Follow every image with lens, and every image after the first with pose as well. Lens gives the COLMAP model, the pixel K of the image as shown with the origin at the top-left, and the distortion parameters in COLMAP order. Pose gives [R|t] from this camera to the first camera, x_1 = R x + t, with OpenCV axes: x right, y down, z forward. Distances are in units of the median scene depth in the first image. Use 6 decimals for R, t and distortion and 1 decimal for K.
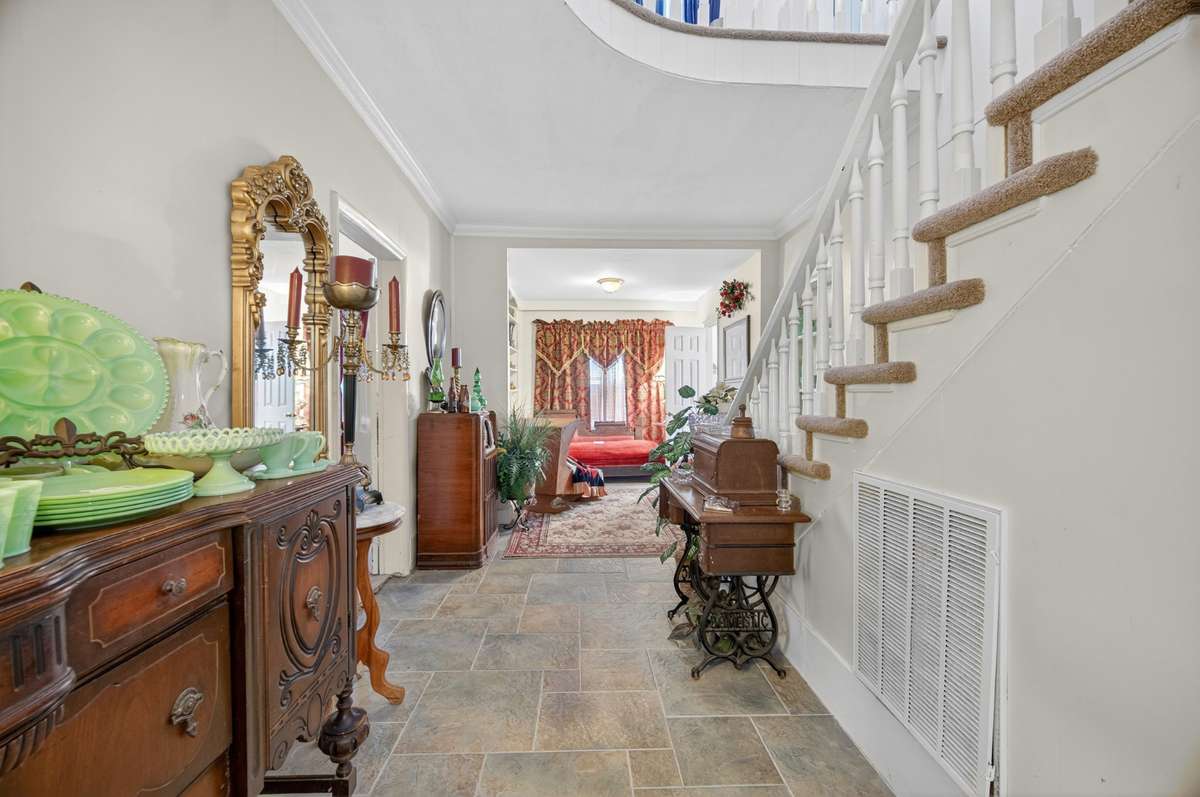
lens RADIAL K [[472.1, 0, 598.0], [0, 472.1, 395.6], [0, 0, 1]] dist [-0.001663, 0.000267]
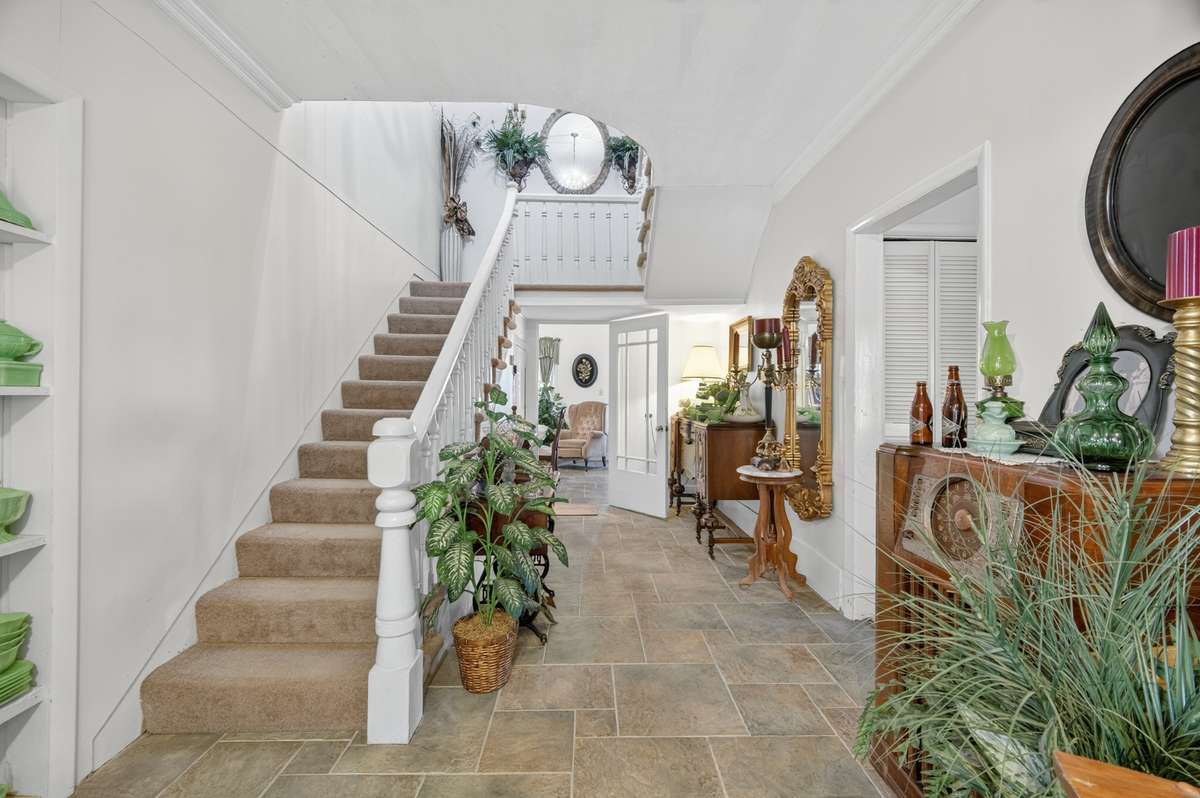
lens RADIAL K [[472.1, 0, 596.7], [0, 472.1, 400.3], [0, 0, 1]] dist [-0.001663, 0.000267]
pose [[-0.999650, -0.010117, 0.024446, 0.039129], [-0.010019, 0.999941, 0.004135, -0.007444], [-0.024486, 0.003889, -0.999693, 2.182287]]
